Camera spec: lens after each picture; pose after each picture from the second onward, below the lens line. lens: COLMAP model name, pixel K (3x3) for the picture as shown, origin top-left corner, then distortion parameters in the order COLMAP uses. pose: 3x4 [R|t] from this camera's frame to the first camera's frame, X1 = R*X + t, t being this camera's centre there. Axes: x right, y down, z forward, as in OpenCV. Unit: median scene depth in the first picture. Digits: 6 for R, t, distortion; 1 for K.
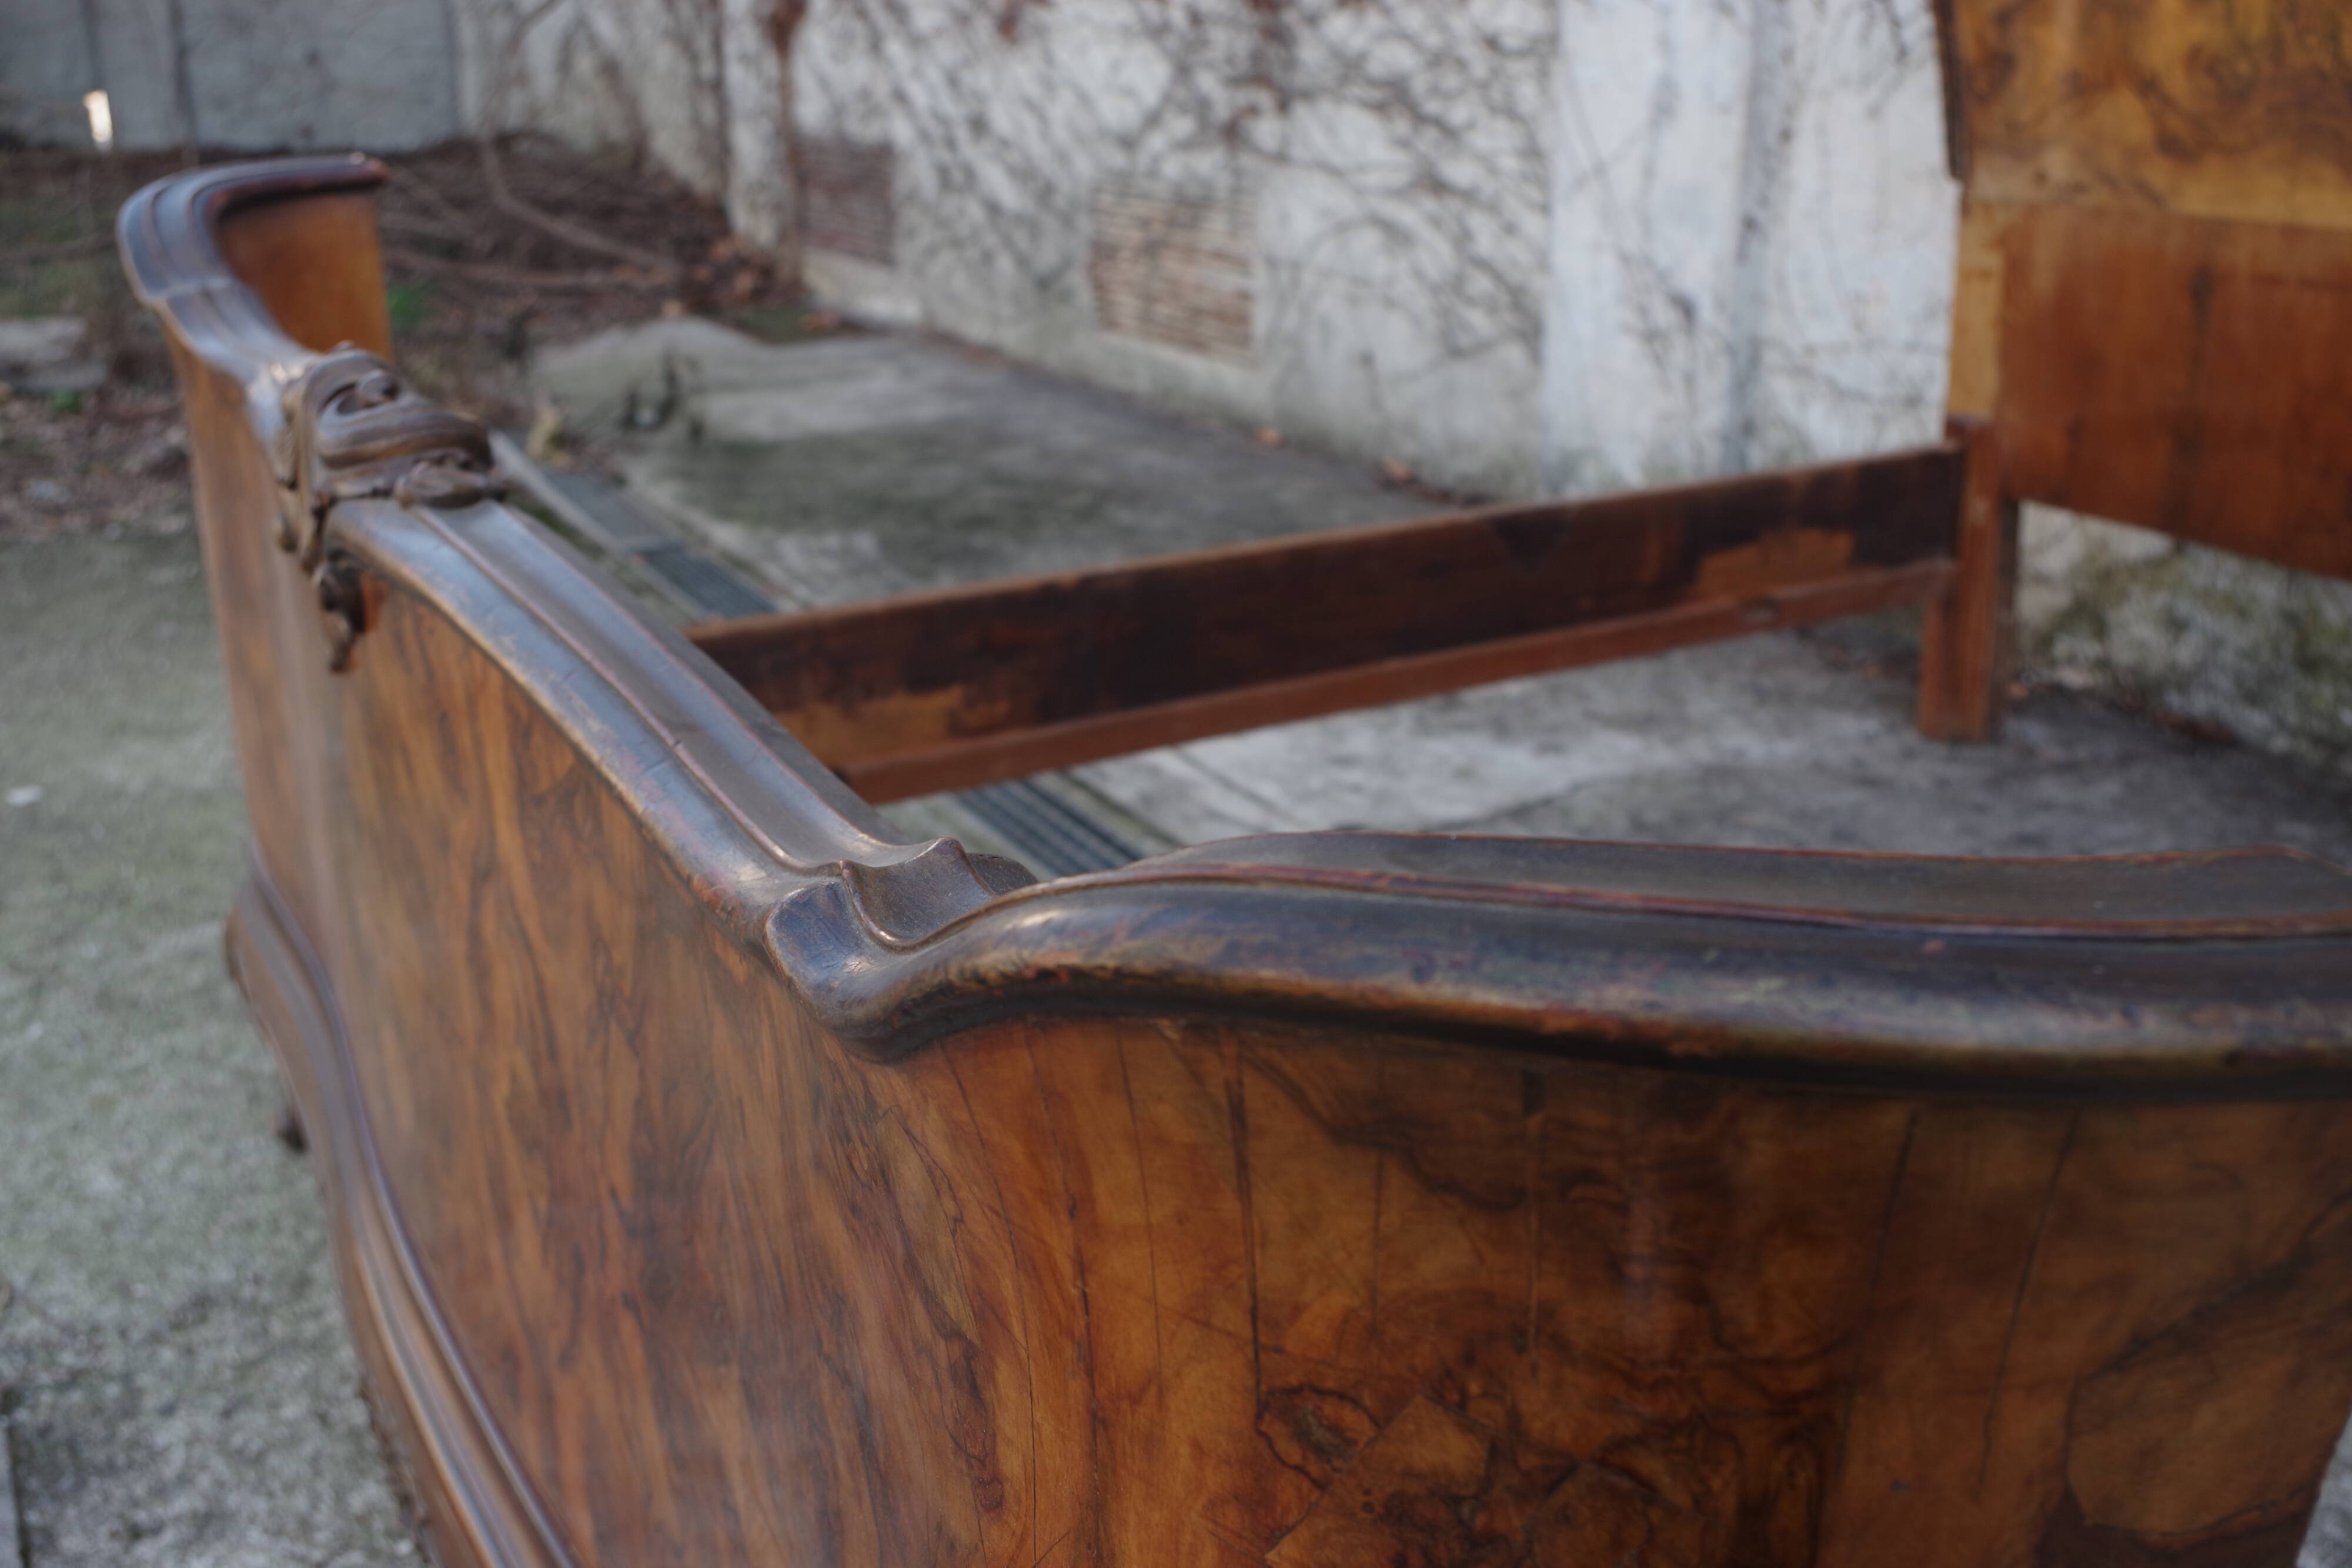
lens RADIAL K [[2199.7, 0, 1216.7], [0, 2199.7, 726.9], [0, 0, 1]] dist [-0.055965, 0.000000]
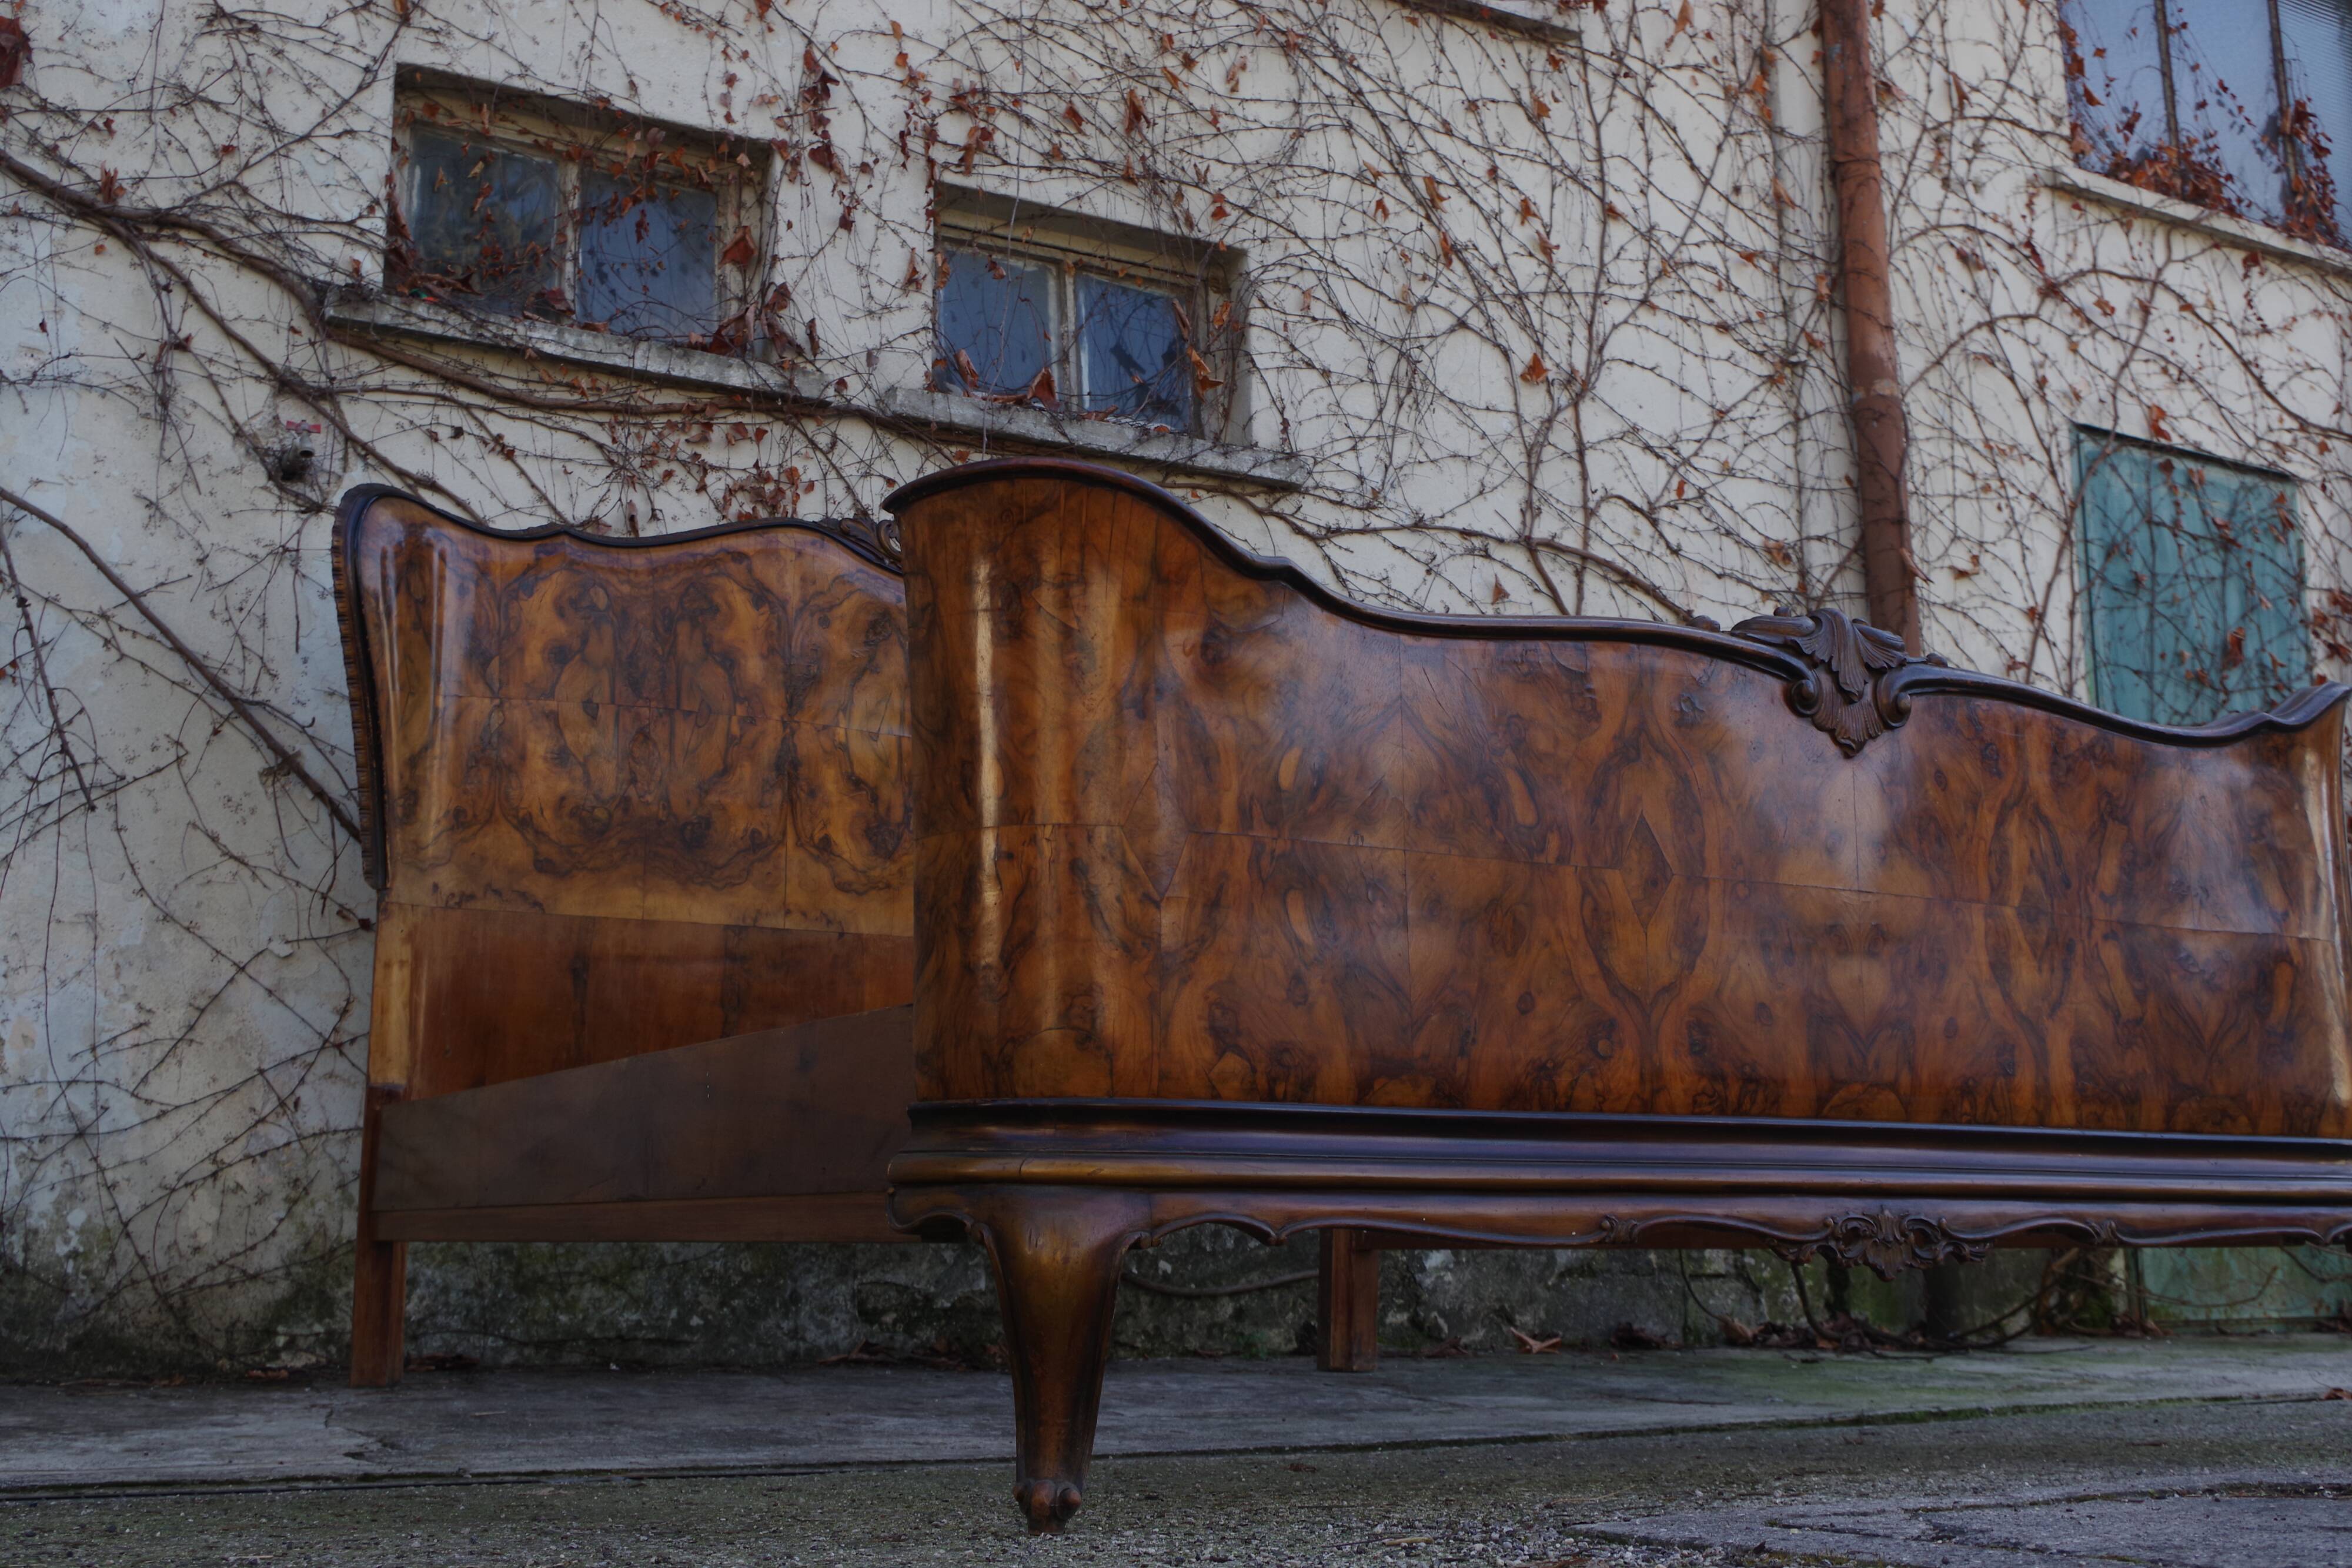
lens RADIAL K [[2499.7, 0, 1153.1], [0, 2499.7, 796.2], [0, 0, 1]] dist [-0.062322, 0.000000]
pose [[0.011903, 0.181476, 0.983323, -1.027602], [0.327813, 0.928337, -0.175296, 0.084754], [-0.944668, 0.324432, -0.048440, 0.651387]]
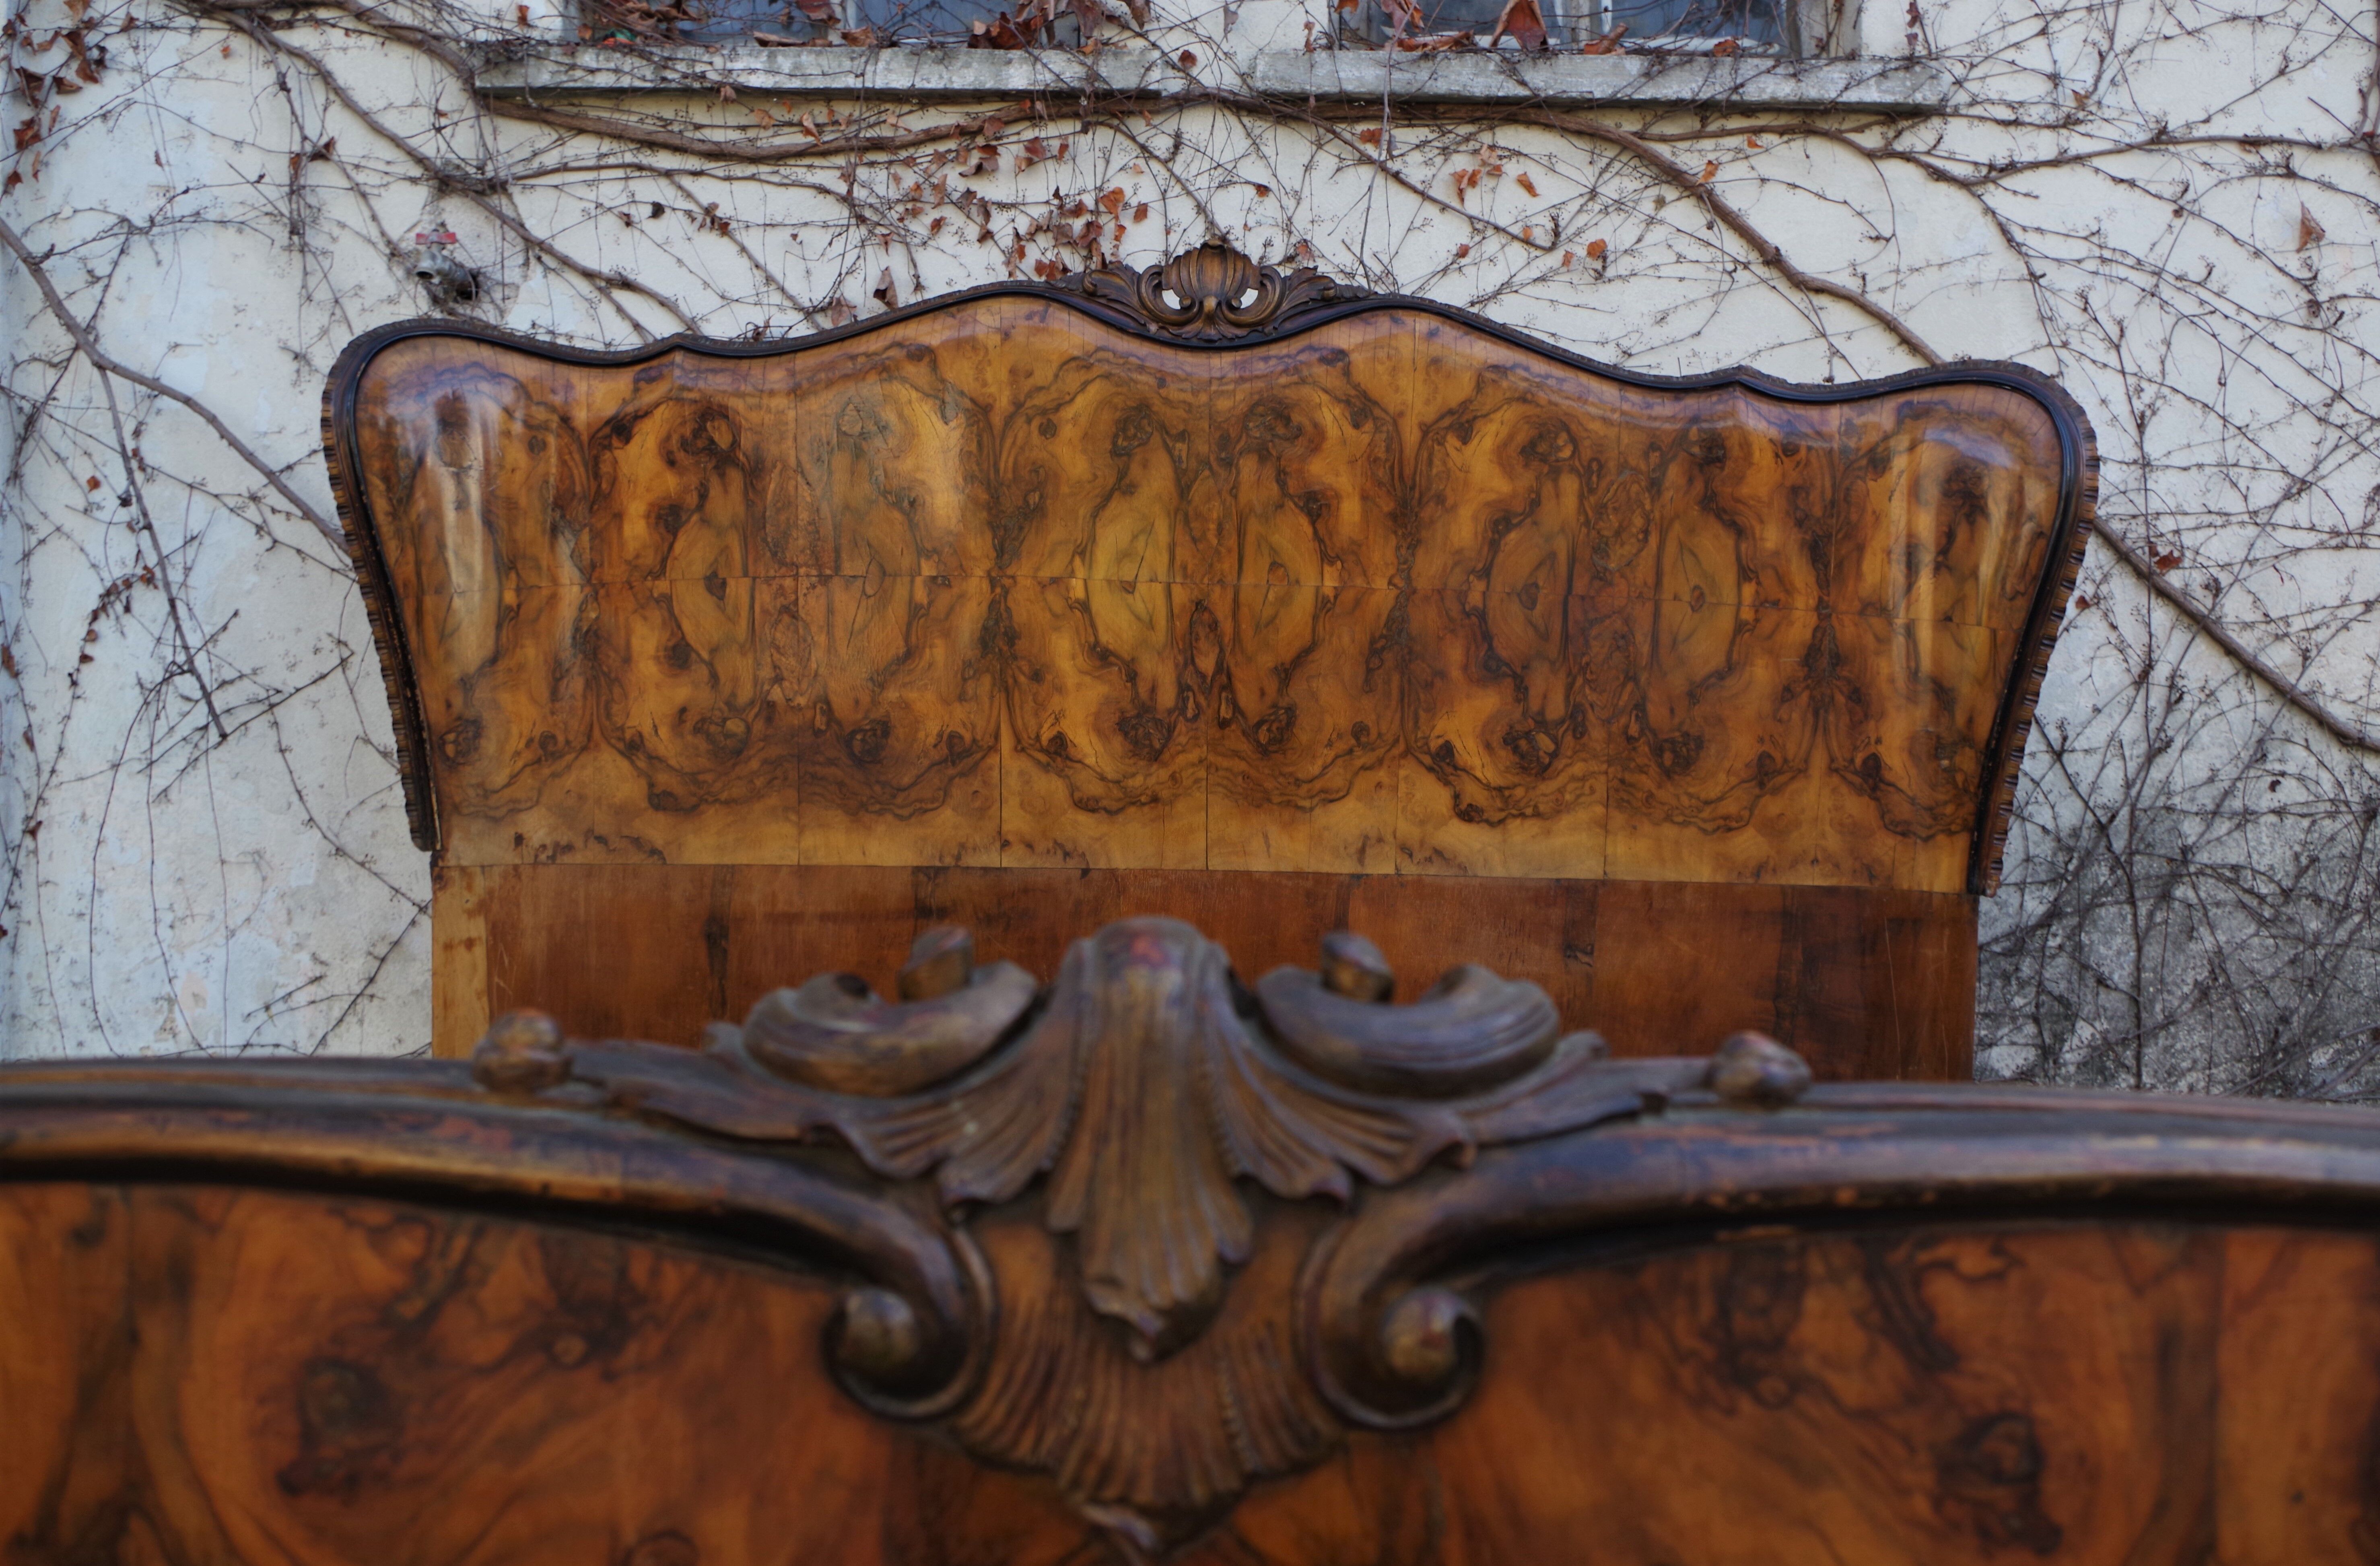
lens RADIAL K [[2234.8, 0, 1207.0], [0, 2234.8, 750.4], [0, 0, 1]] dist [-0.064182, 0.000000]
pose [[0.508524, 0.013738, 0.860938, -0.322608], [0.267222, 0.947985, -0.172966, -0.034664], [-0.818533, 0.318019, 0.478402, 0.250054]]
